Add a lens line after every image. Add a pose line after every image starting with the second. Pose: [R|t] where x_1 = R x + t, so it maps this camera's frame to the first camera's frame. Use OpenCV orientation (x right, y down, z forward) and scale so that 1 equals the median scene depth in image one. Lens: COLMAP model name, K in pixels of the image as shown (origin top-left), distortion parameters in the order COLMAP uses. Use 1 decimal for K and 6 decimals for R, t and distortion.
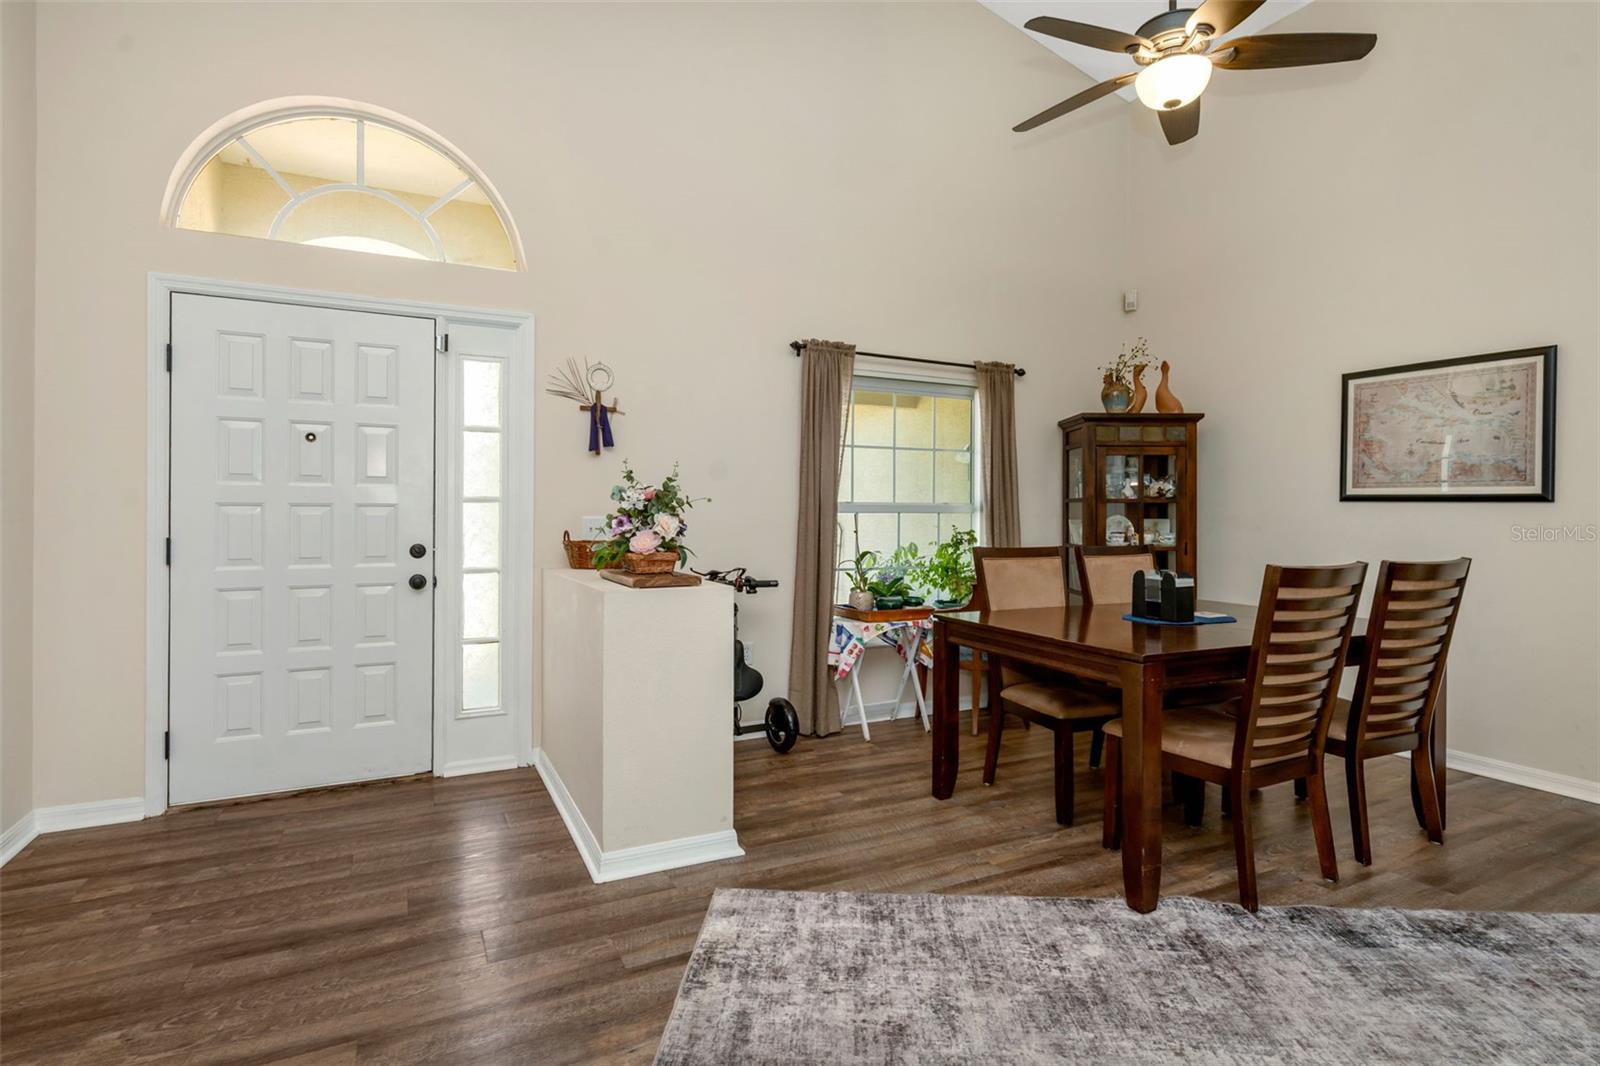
lens RADIAL K [[700.0, 0, 799.6], [0, 700.0, 514.4], [0, 0, 1]] dist [0.002041, 0.001037]
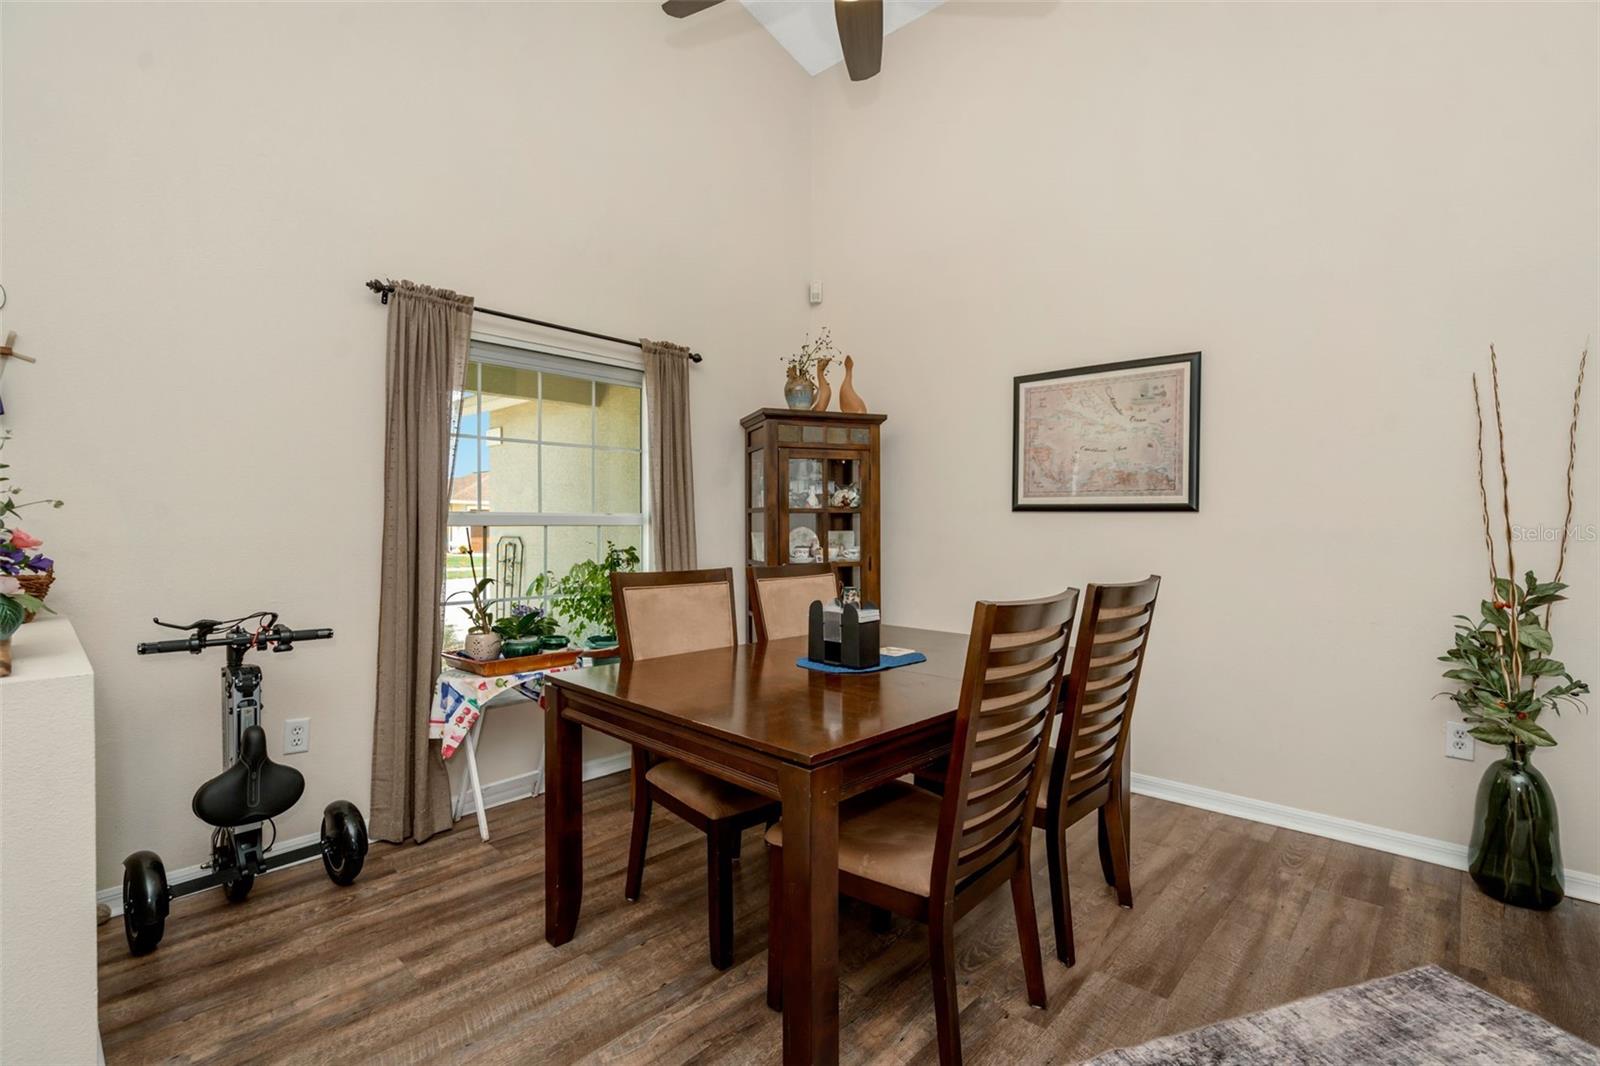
lens RADIAL K [[733.3, 0, 800.0], [0, 733.3, 533.0], [0, 0, 1]] dist [-0.001090, -0.000145]
pose [[0.917457, -0.009075, 0.397732, 0.107081], [0.005583, 0.999935, 0.009937, -0.000837], [-0.397797, -0.006897, 0.917448, 0.194881]]
